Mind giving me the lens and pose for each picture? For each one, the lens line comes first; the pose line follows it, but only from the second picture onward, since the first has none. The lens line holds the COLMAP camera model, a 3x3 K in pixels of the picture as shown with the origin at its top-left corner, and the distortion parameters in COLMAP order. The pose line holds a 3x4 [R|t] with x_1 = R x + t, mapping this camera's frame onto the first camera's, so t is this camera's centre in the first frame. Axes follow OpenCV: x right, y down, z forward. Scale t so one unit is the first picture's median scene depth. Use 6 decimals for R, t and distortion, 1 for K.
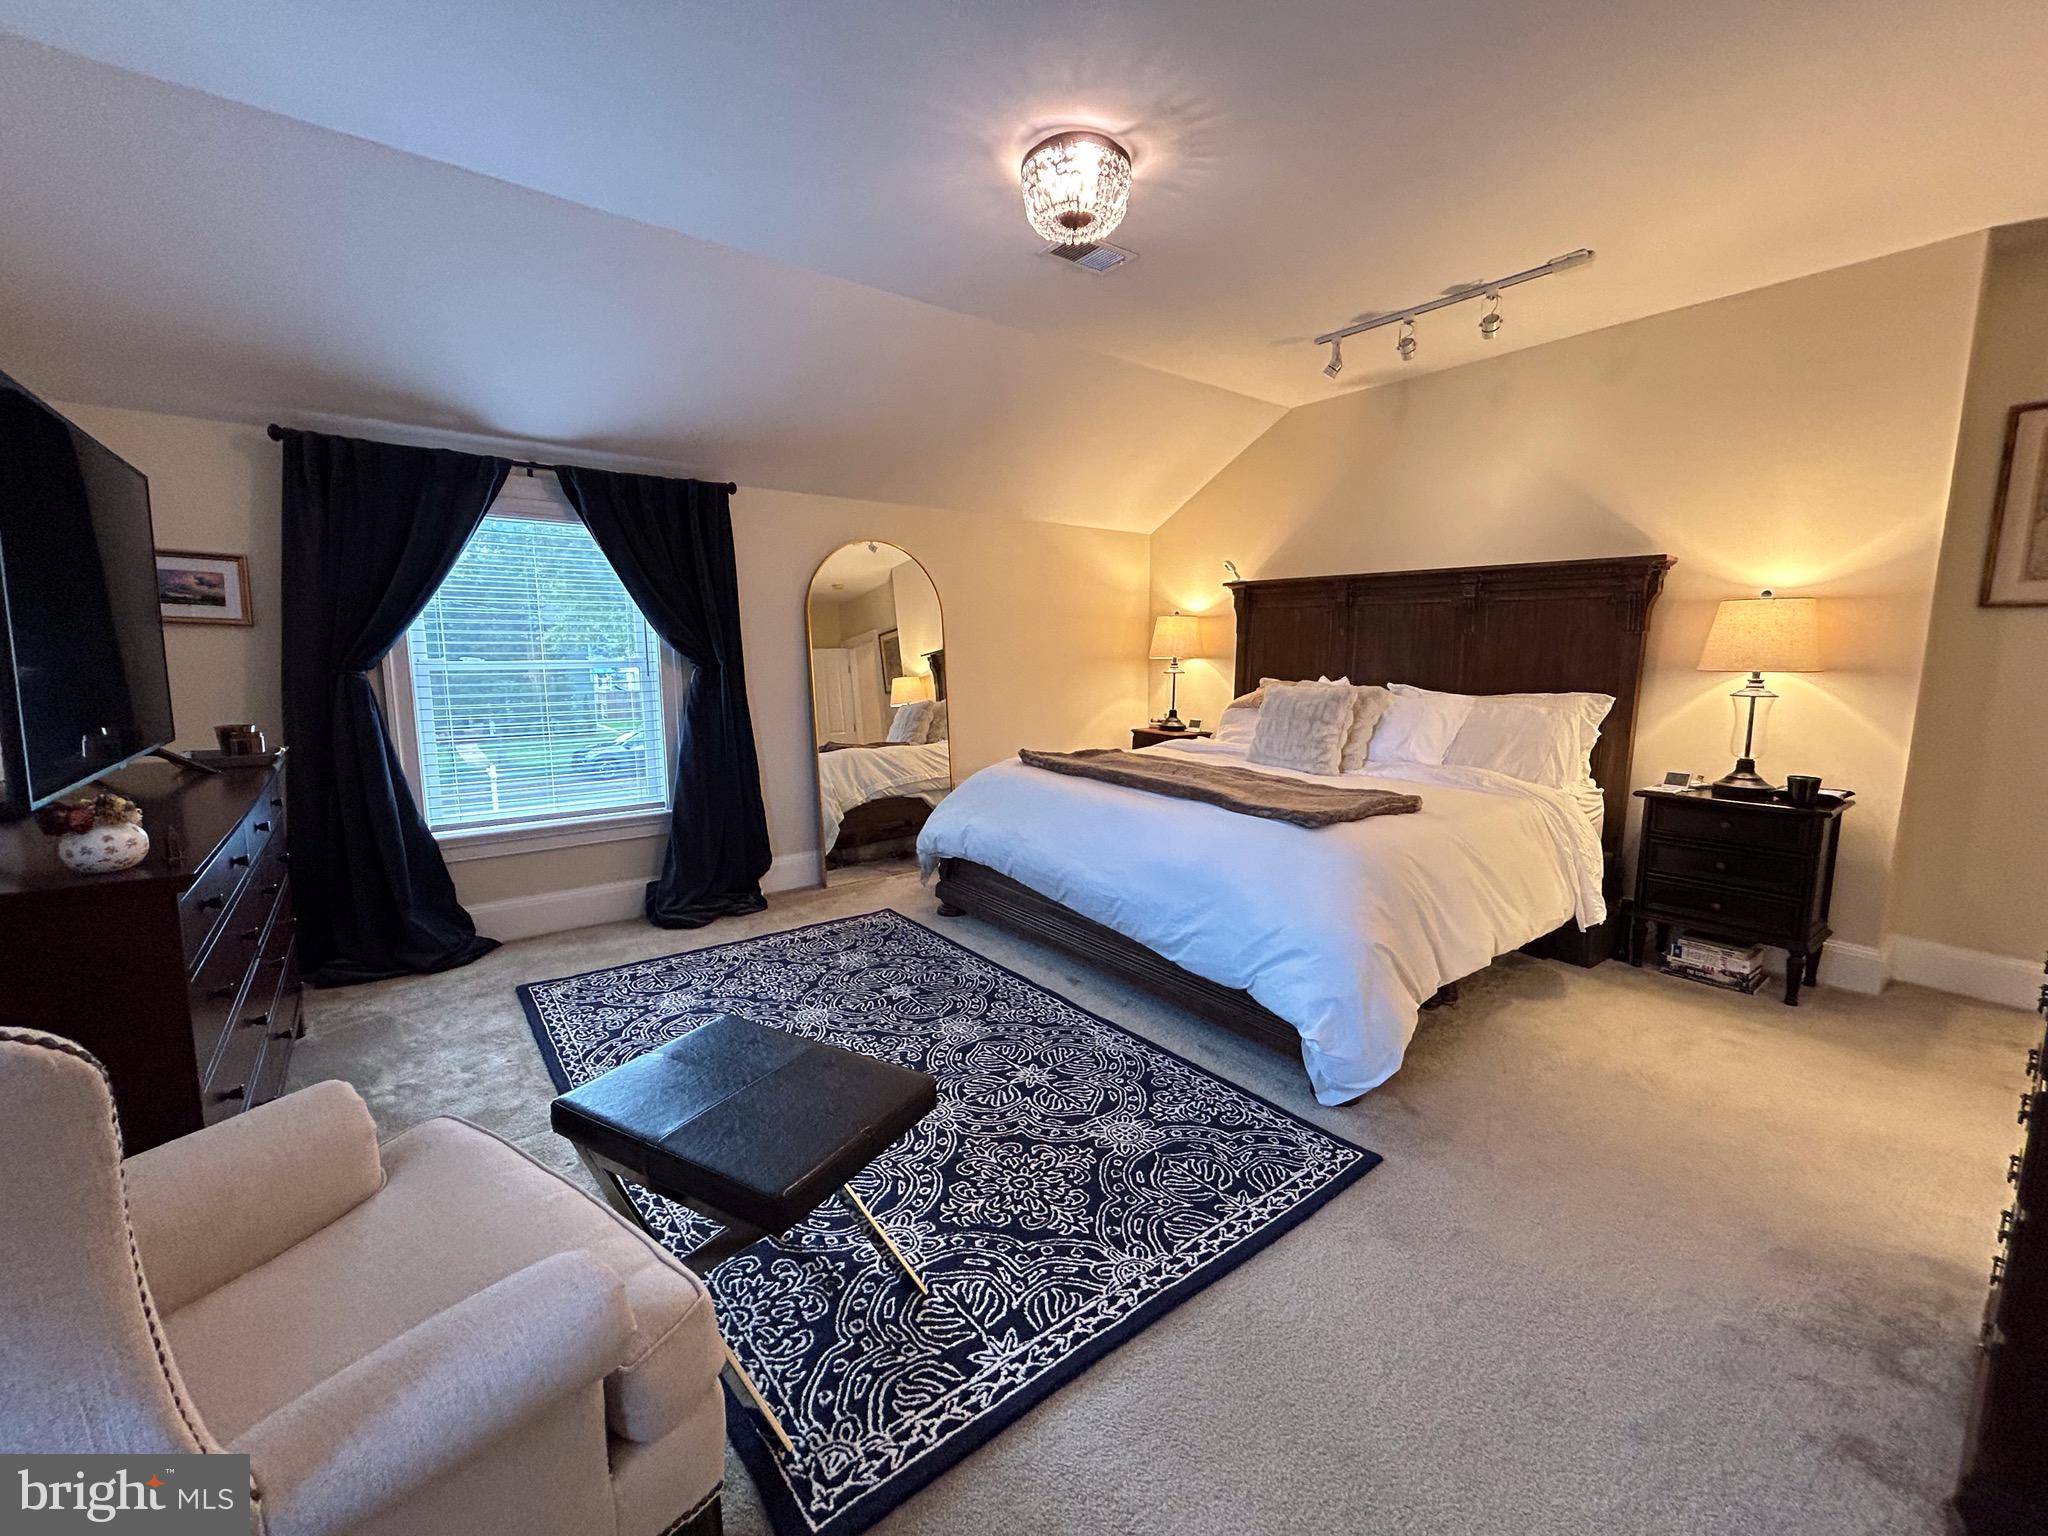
lens RADIAL K [[829.7, 0, 1011.3], [0, 829.7, 768.8], [0, 0, 1]] dist [0.000529, 0.000636]
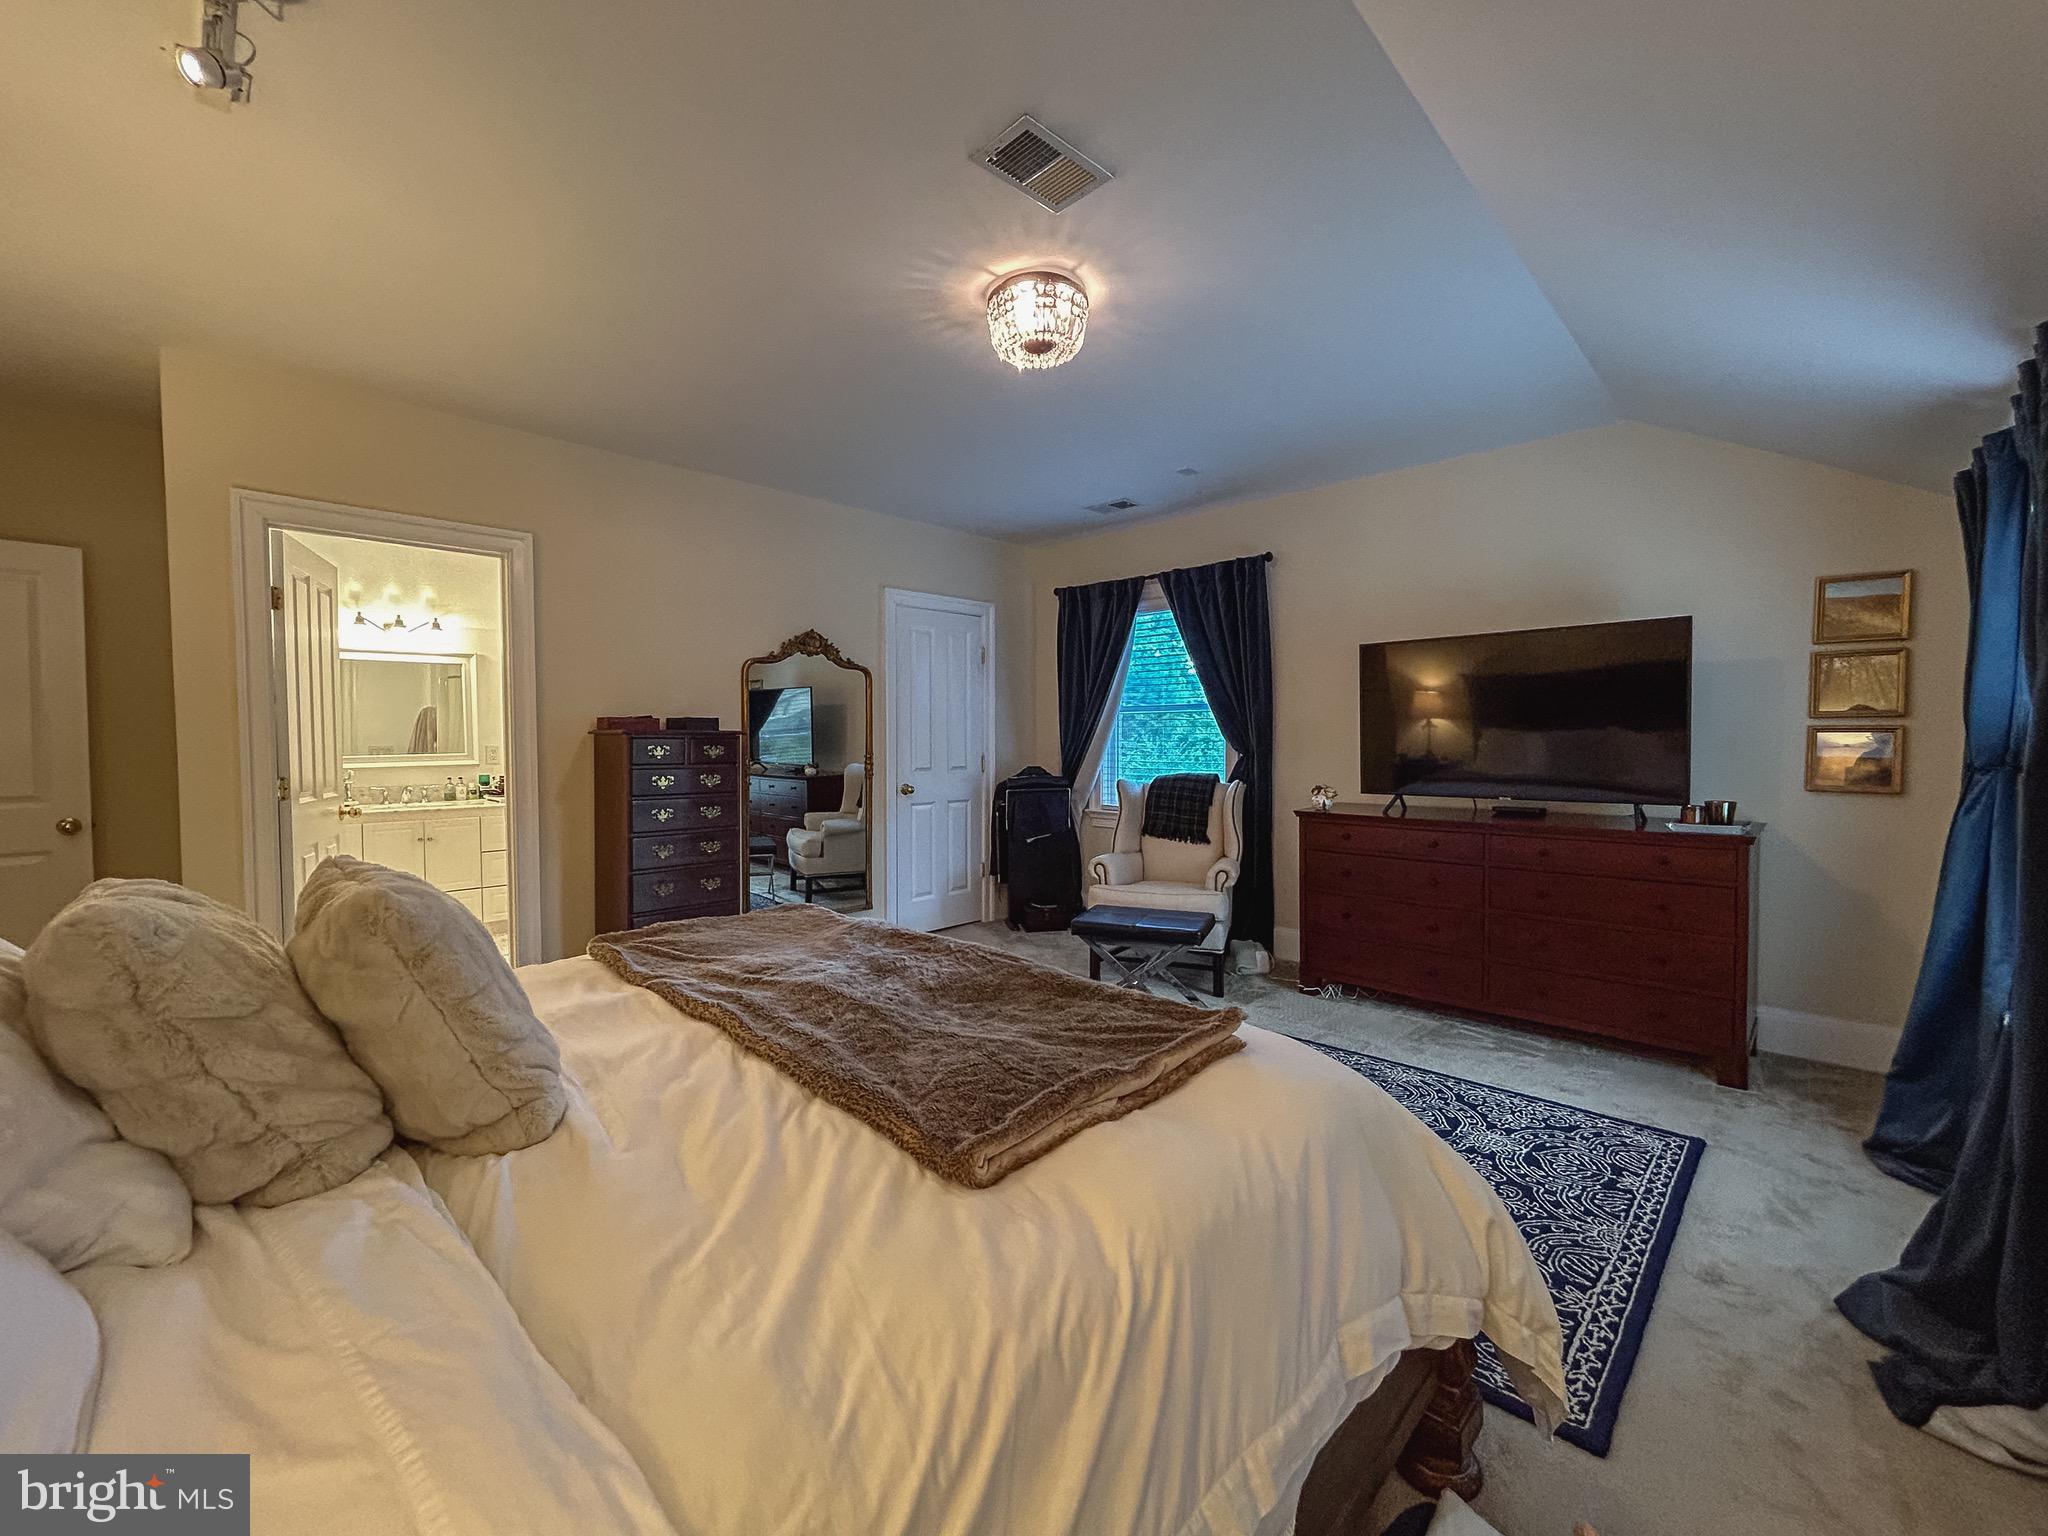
lens RADIAL K [[829.7, 0, 1017.7], [0, 829.7, 766.5], [0, 0, 1]] dist [0.000529, 0.000636]
pose [[-0.989467, 0.009413, -0.144455, 0.216659], [-0.017003, 0.983420, 0.180545, -0.260813], [0.143759, 0.181099, -0.972901, 1.740096]]
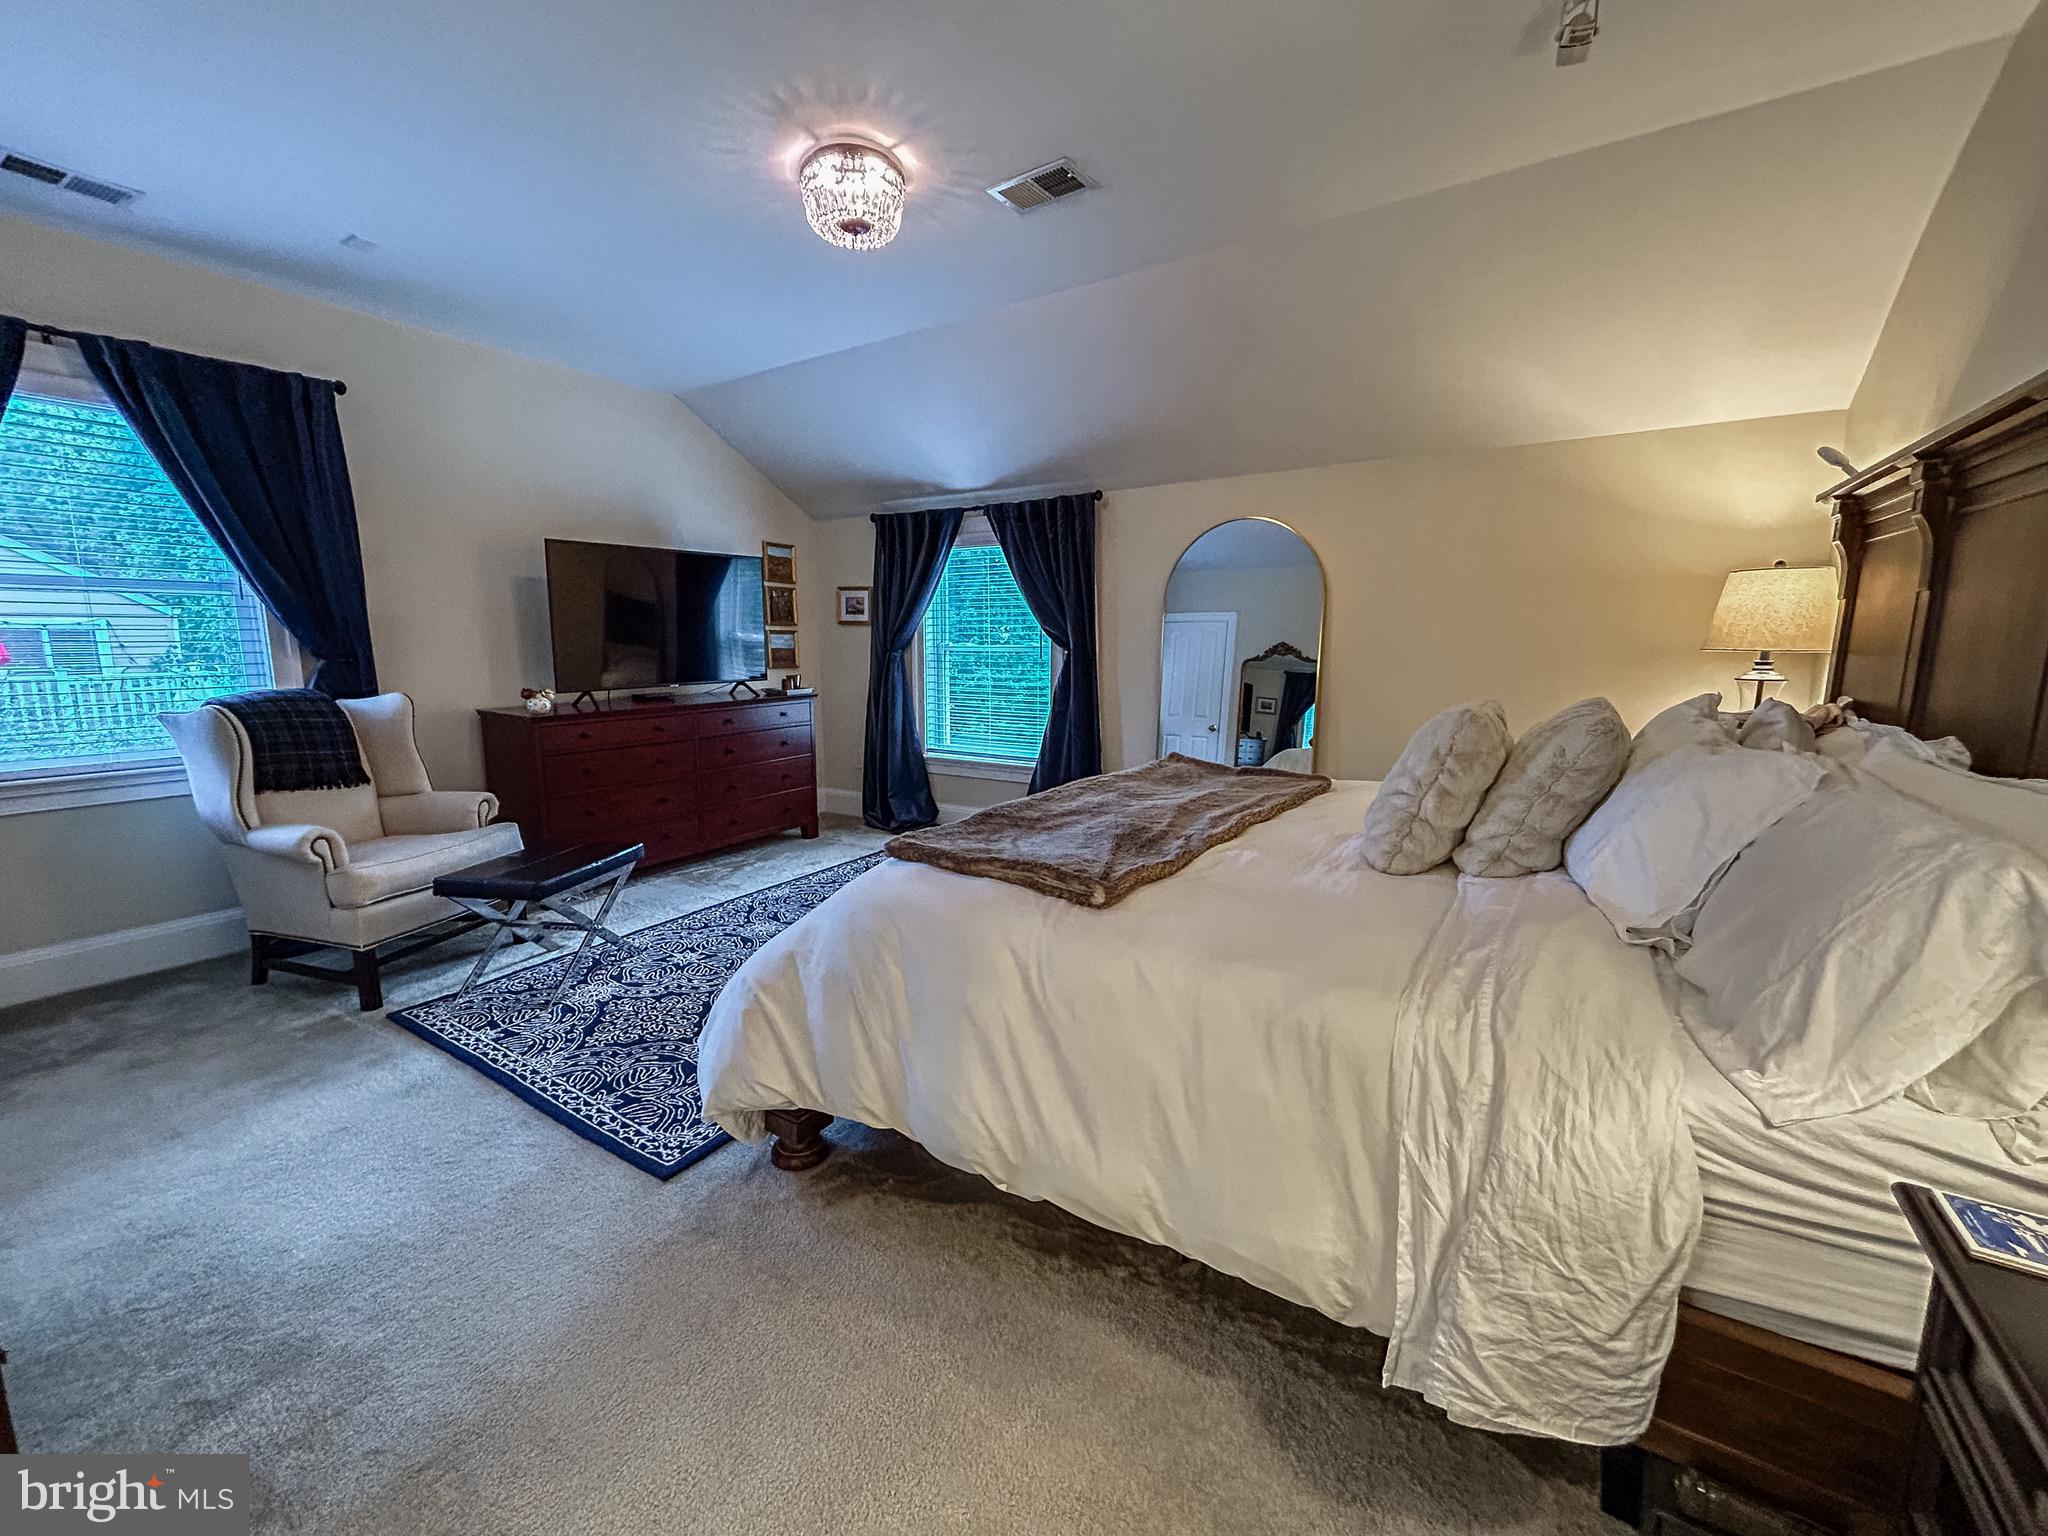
lens RADIAL K [[829.7, 0, 1022.8], [0, 829.7, 770.1], [0, 0, 1]] dist [0.000529, 0.000636]
pose [[0.327518, 0.148496, -0.933103, 1.000912], [-0.135772, 0.984720, 0.109055, -0.103520], [0.935039, 0.090972, 0.342675, 0.732956]]
